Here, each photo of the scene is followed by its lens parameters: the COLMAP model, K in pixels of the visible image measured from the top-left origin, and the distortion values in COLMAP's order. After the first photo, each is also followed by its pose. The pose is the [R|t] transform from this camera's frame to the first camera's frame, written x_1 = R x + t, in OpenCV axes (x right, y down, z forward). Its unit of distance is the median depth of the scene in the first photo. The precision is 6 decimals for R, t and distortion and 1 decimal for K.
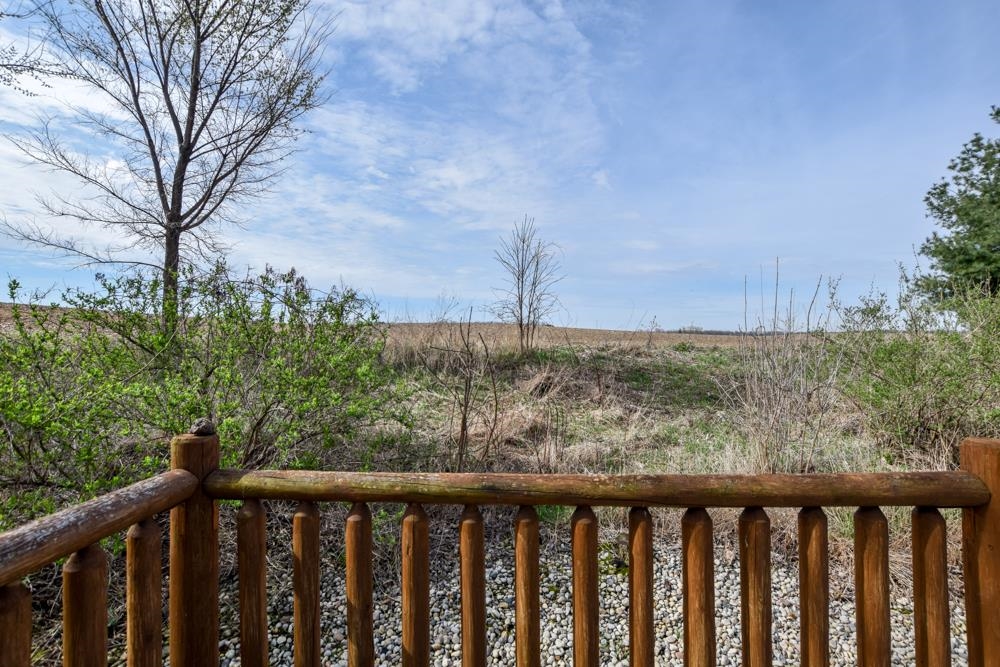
lens RADIAL K [[461.7, 0, 500.0], [0, 461.7, 333.5], [0, 0, 1]] dist [-0.004335, -0.000304]
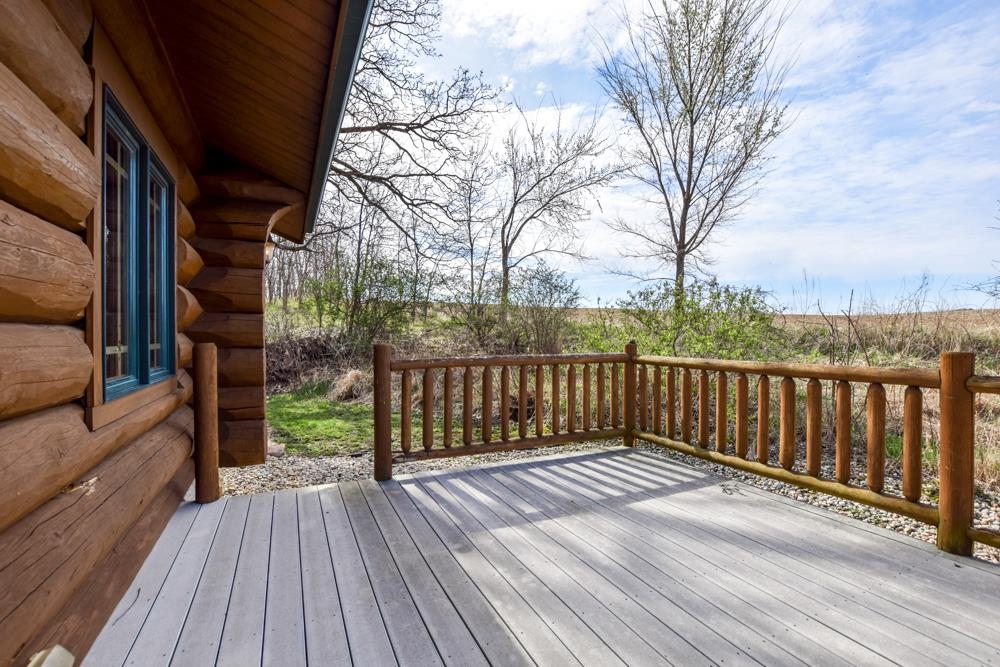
lens RADIAL K [[449.2, 0, 500.0], [0, 449.2, 333.5], [0, 0, 1]] dist [-0.000818, -0.000060]
pose [[0.477534, -0.004274, -0.878603, 0.317511], [0.011296, 0.999935, 0.001275, 0.028032], [0.878541, -0.010534, 0.477551, -0.245045]]
